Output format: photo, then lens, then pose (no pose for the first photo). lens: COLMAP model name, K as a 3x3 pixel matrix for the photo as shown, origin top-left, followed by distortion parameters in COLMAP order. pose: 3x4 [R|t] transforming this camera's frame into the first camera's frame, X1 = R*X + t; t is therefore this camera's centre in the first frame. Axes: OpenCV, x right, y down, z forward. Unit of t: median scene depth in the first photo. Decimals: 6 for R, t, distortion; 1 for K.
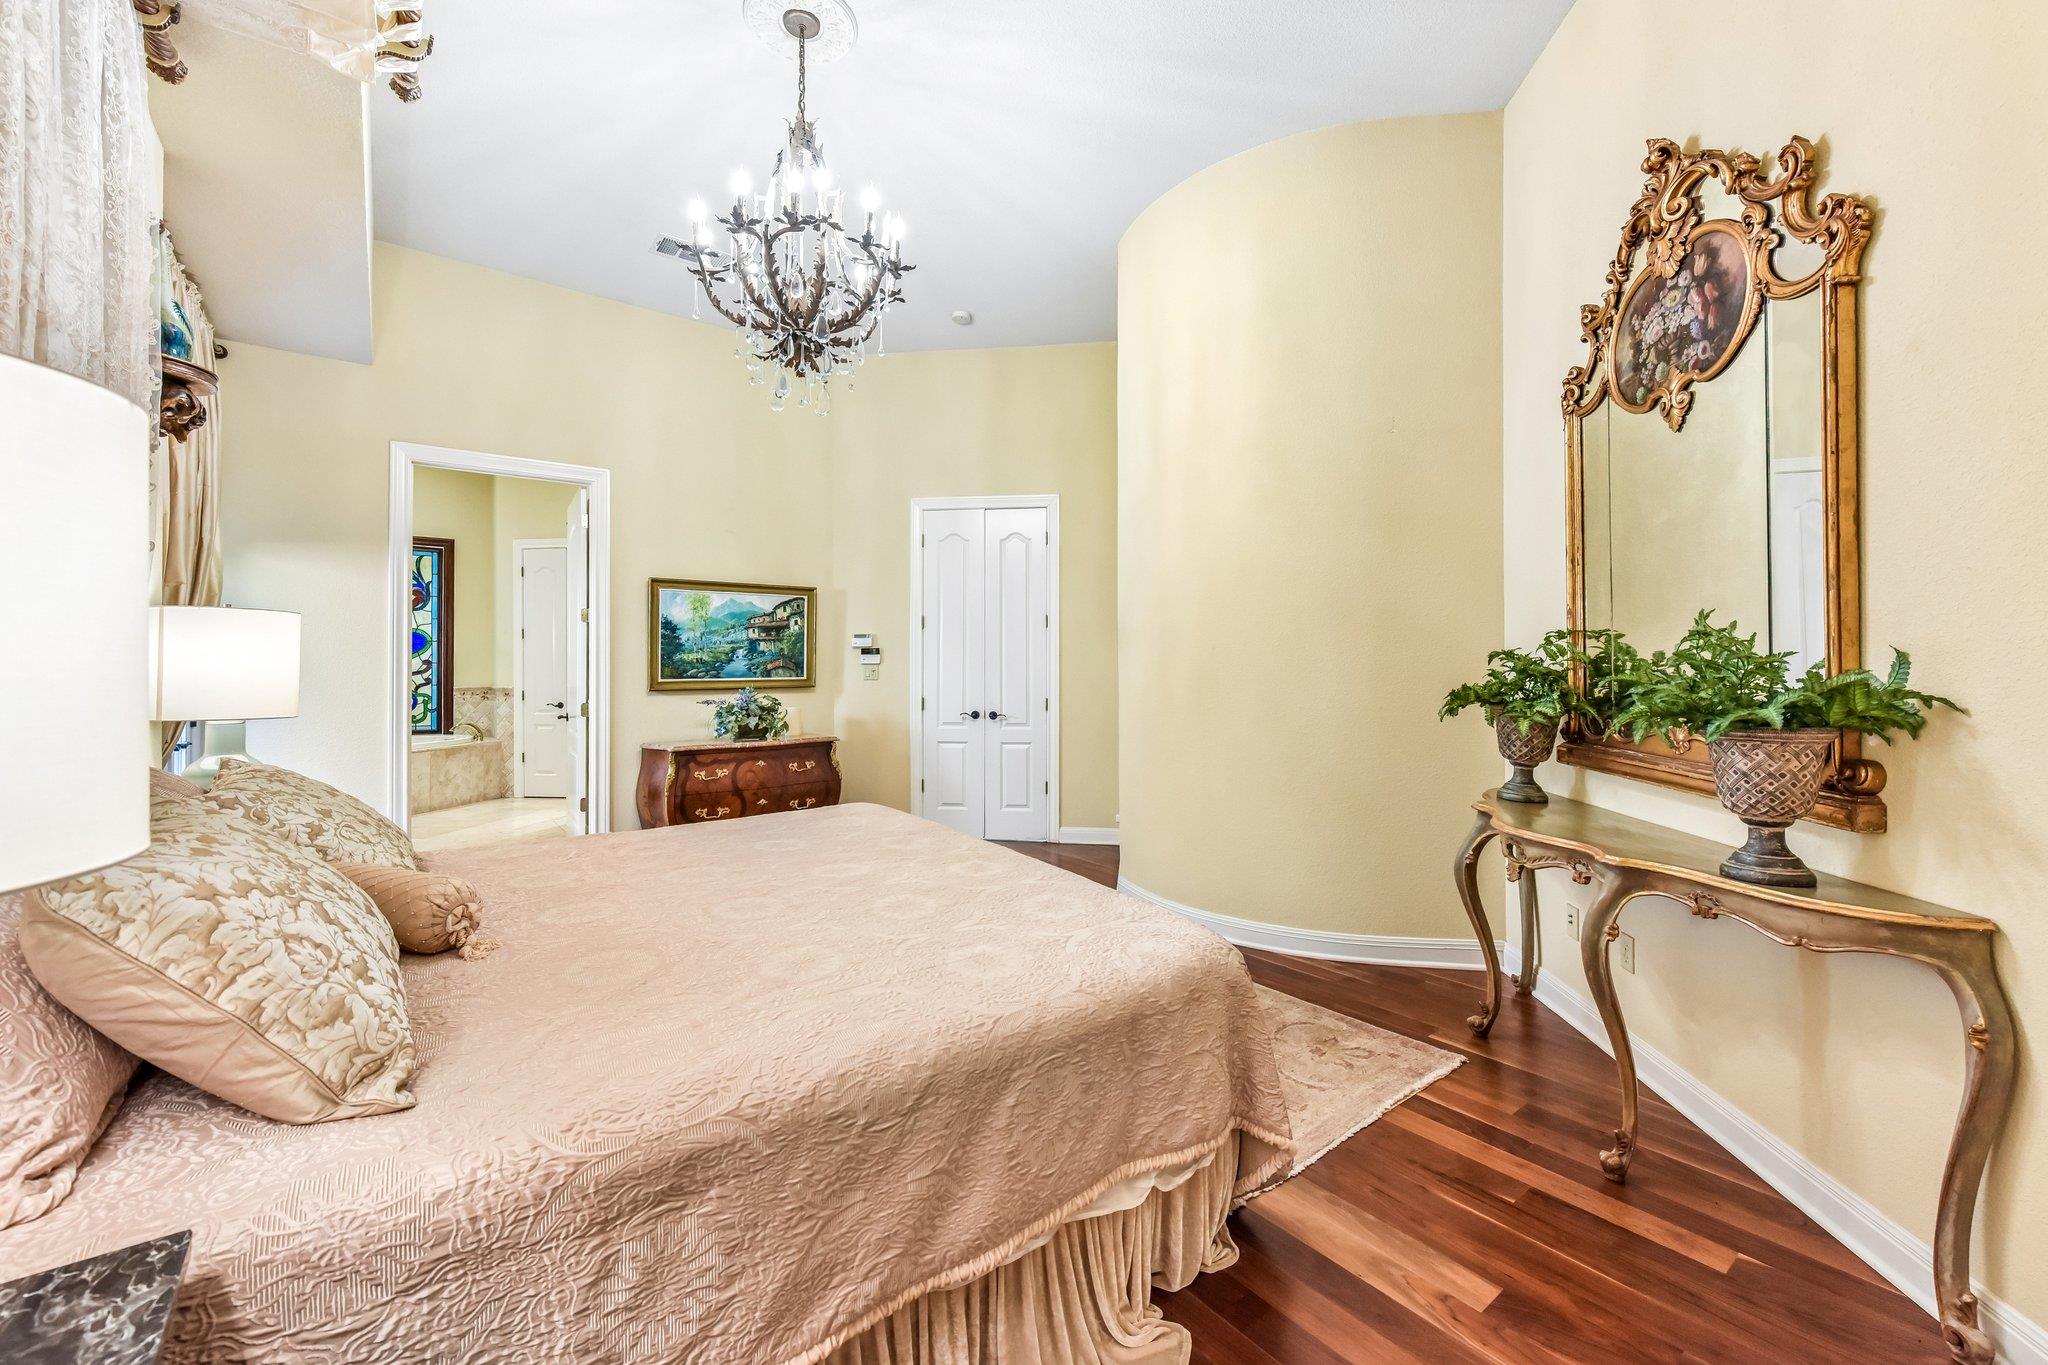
lens RADIAL K [[815.4, 0, 1015.6], [0, 815.4, 666.1], [0, 0, 1]] dist [-0.001521, -0.000177]
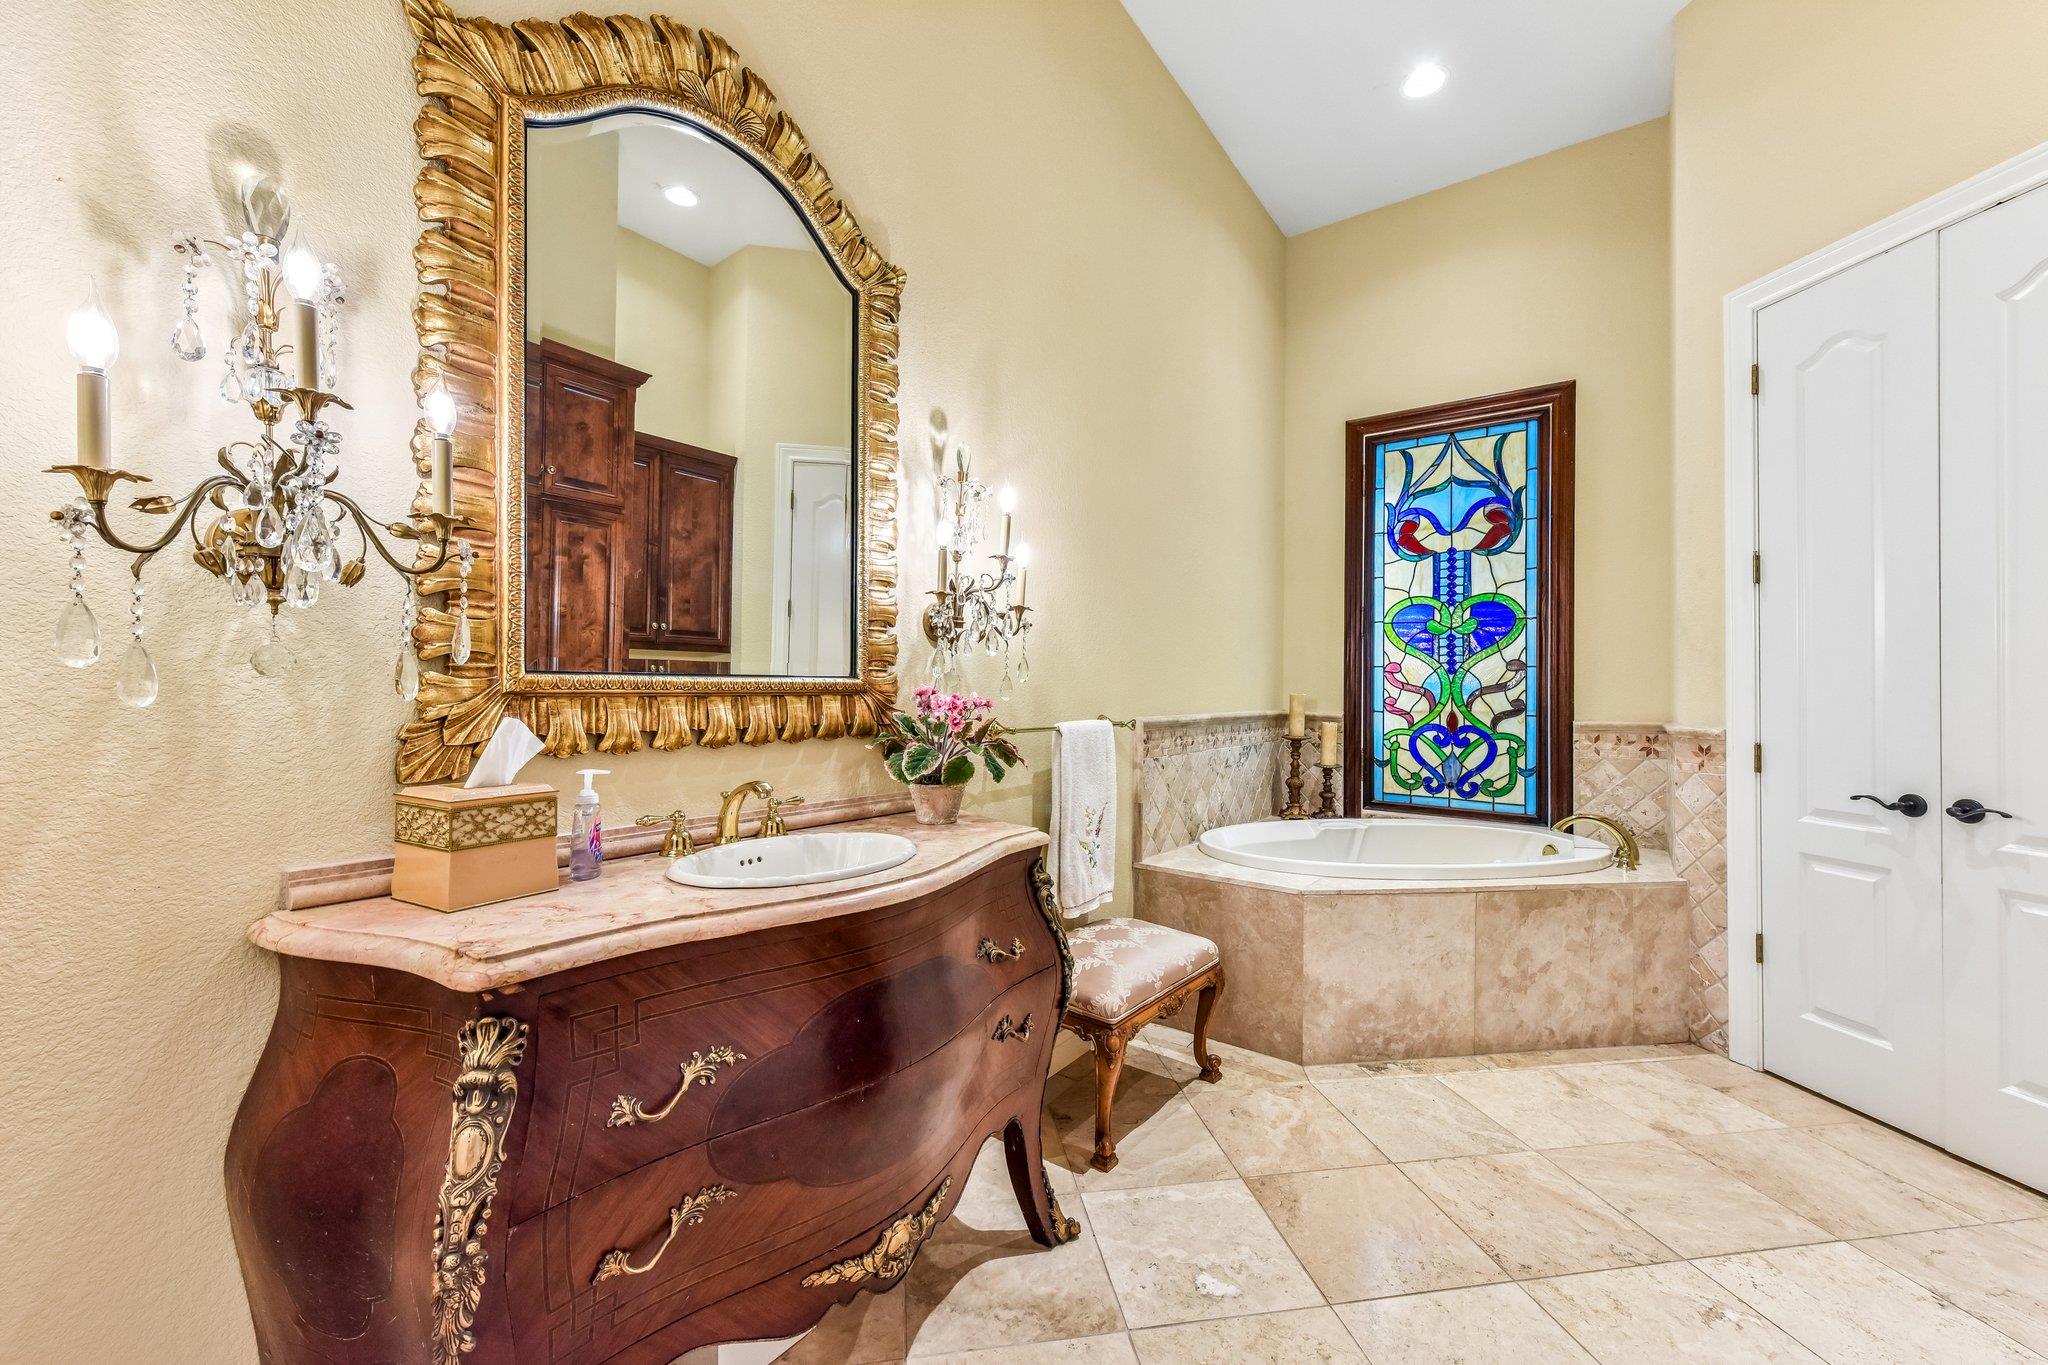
lens RADIAL K [[815.4, 0, 1020.5], [0, 815.4, 680.7], [0, 0, 1]] dist [-0.001521, -0.000177]
pose [[0.284605, -0.005508, -0.958629, -0.370909], [-0.003640, 0.999970, -0.006826, 0.008211], [0.958638, 0.005433, 0.284577, 0.615117]]
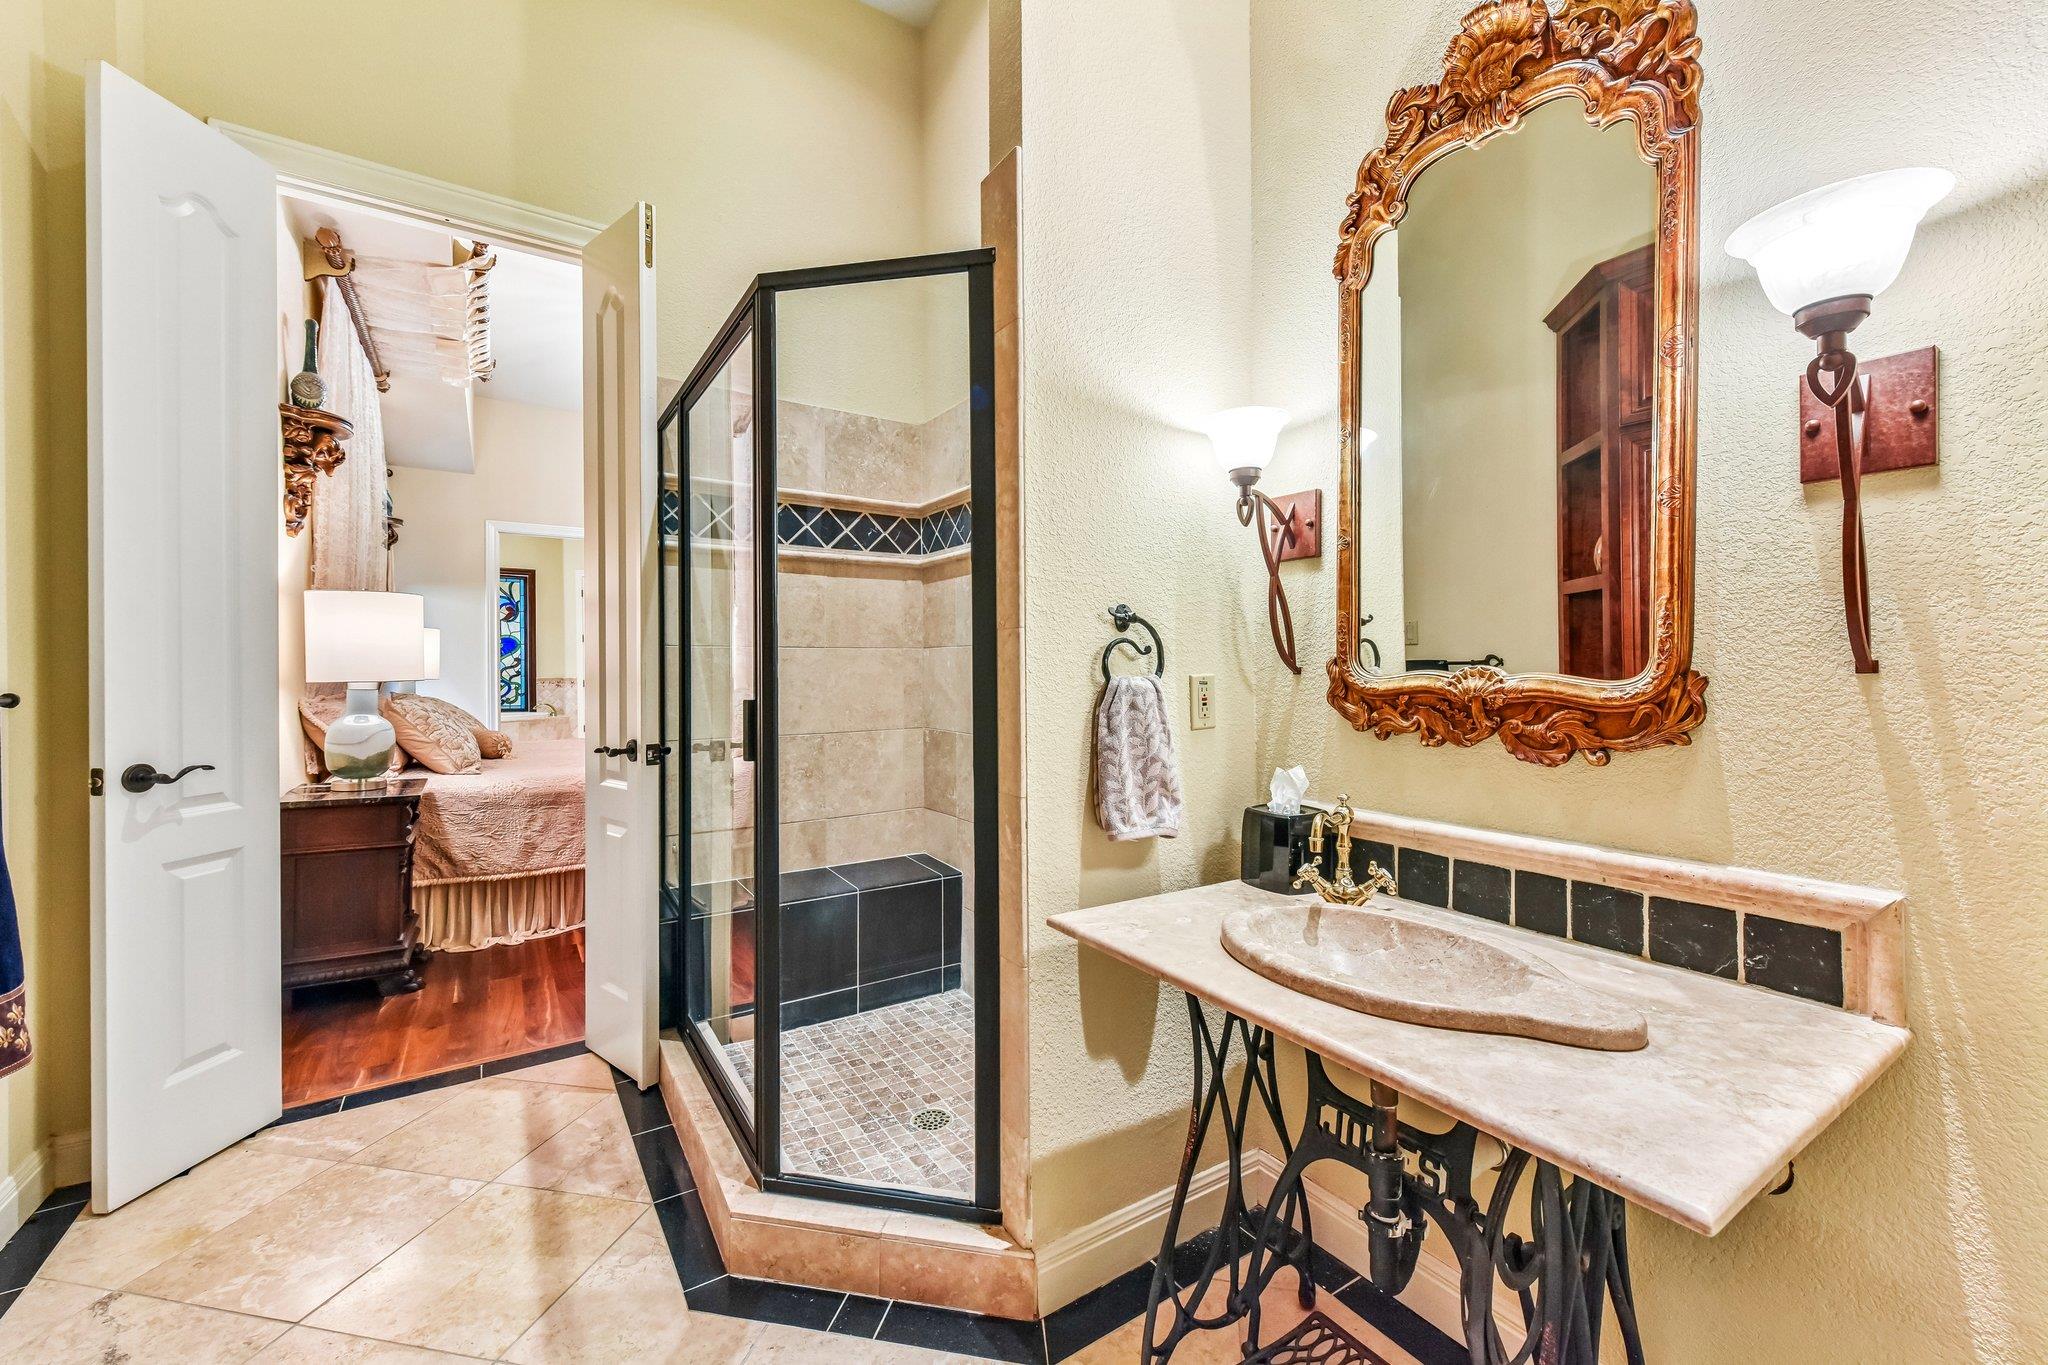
lens RADIAL K [[815.4, 0, 1031.4], [0, 815.4, 677.2], [0, 0, 1]] dist [-0.001521, -0.000177]
pose [[0.996949, -0.003371, -0.077987, 0.250169], [0.004270, 0.999926, 0.011353, 0.013361], [0.077943, -0.011651, 0.996890, -0.303878]]
